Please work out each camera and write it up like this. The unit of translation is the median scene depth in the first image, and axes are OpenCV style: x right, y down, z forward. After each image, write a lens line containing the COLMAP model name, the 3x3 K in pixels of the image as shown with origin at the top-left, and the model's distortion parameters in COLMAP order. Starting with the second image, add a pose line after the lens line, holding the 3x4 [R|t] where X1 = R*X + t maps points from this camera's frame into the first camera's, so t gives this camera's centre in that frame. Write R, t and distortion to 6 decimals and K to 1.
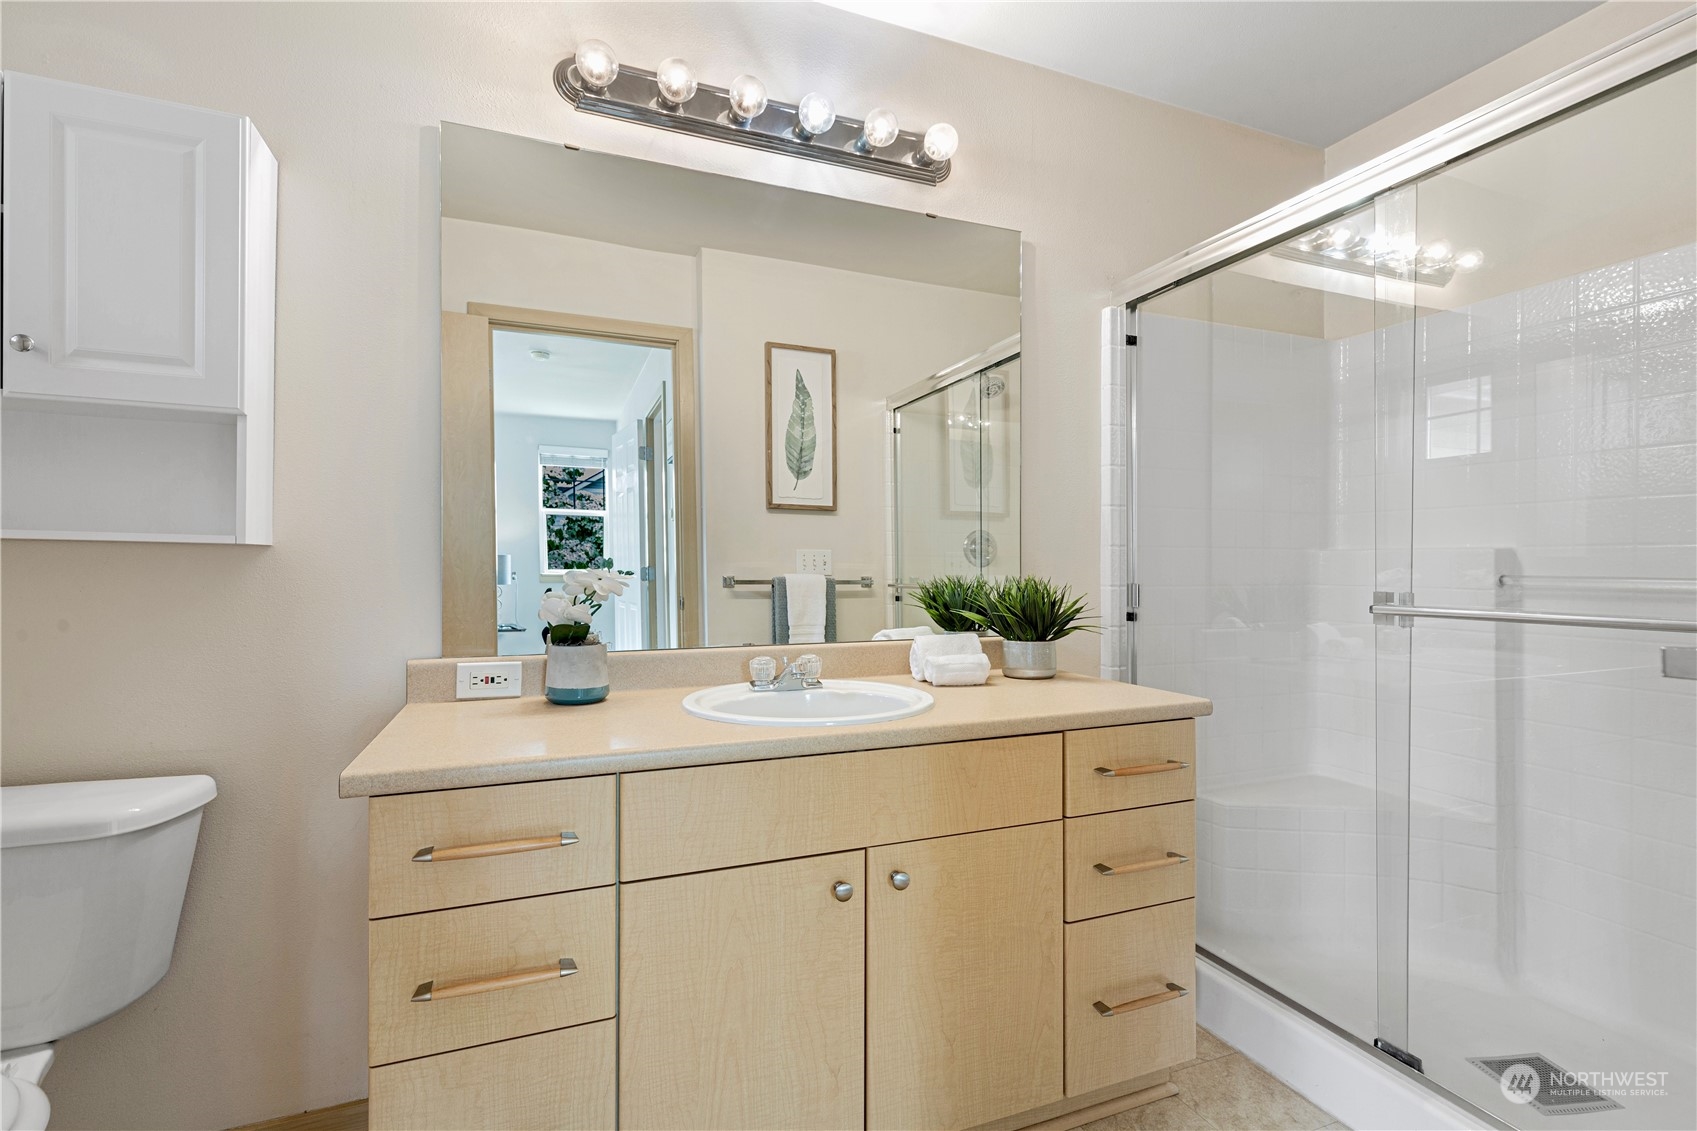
lens RADIAL K [[788.2, 0, 876.2], [0, 788.2, 564.4], [0, 0, 1]] dist [-0.001275, 0.000102]
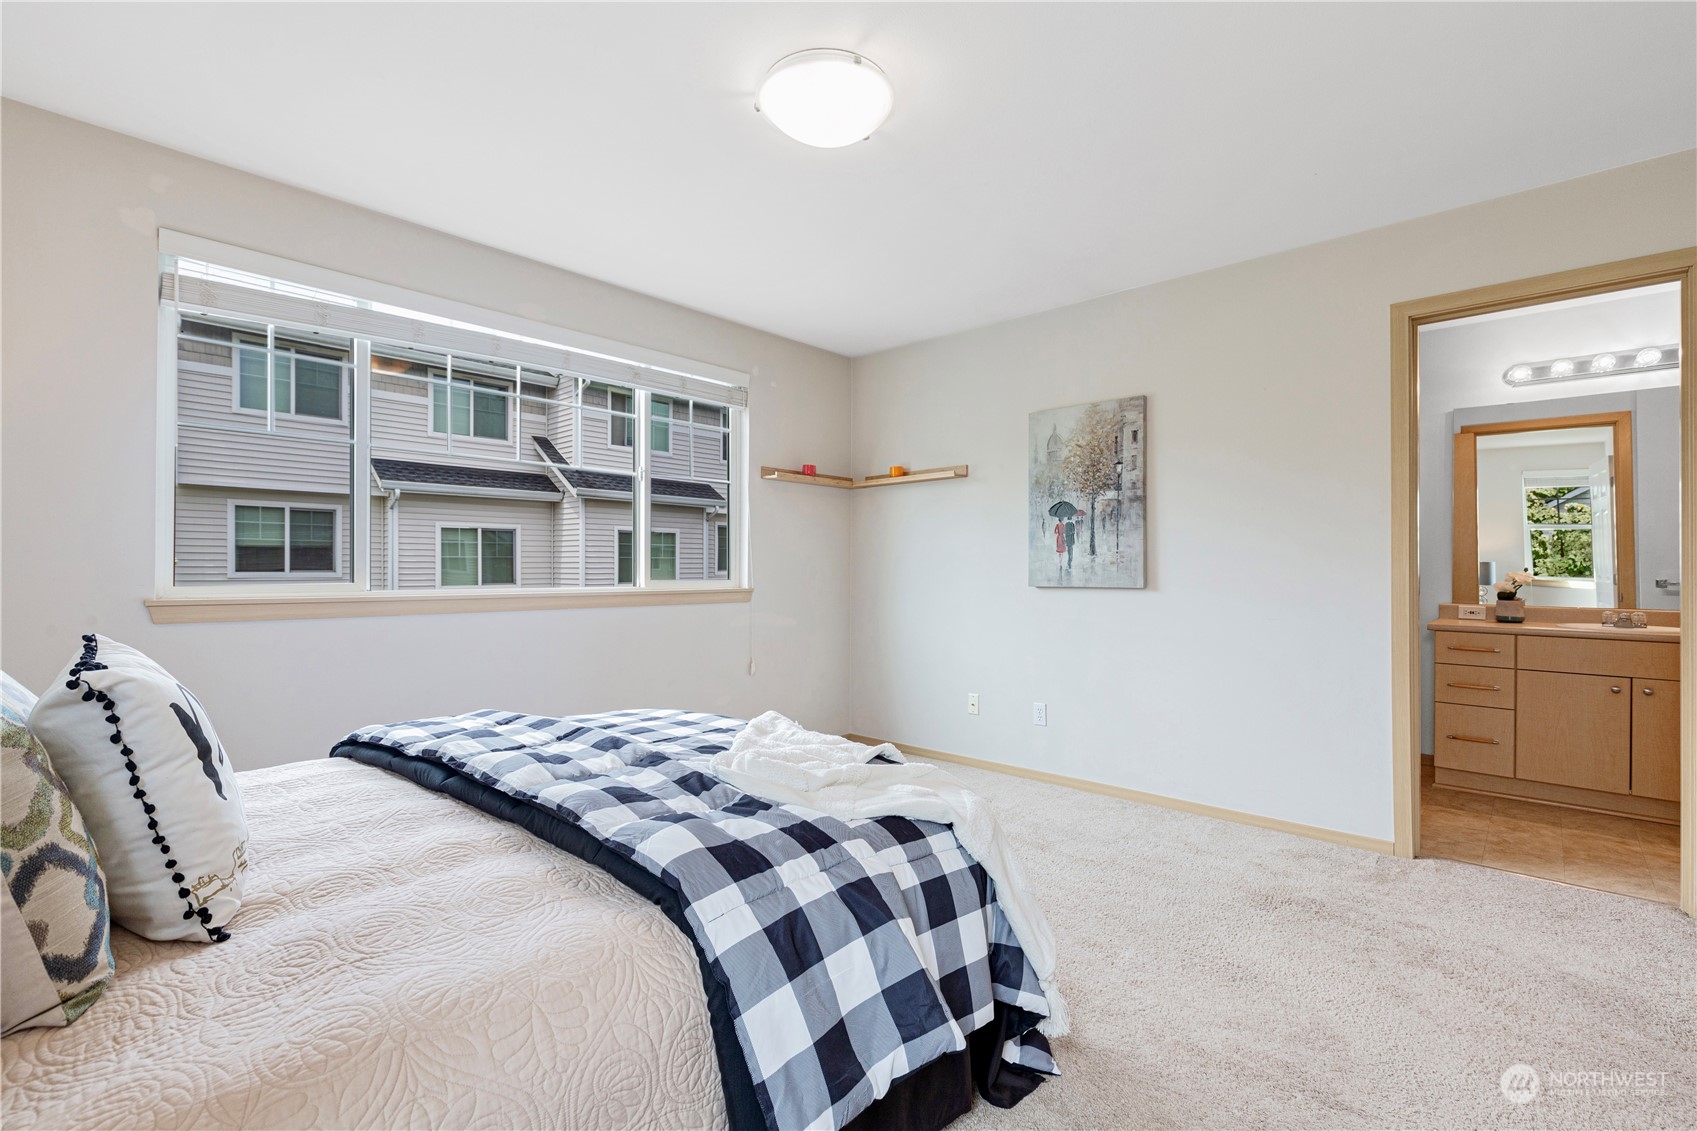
lens RADIAL K [[788.2, 0, 876.2], [0, 788.2, 564.4], [0, 0, 1]] dist [-0.001275, 0.000102]
pose [[0.444509, -0.000387, -0.895774, 0.451649], [-0.006025, 0.999976, -0.003422, 0.001401], [0.895754, 0.006918, 0.444496, -0.899226]]
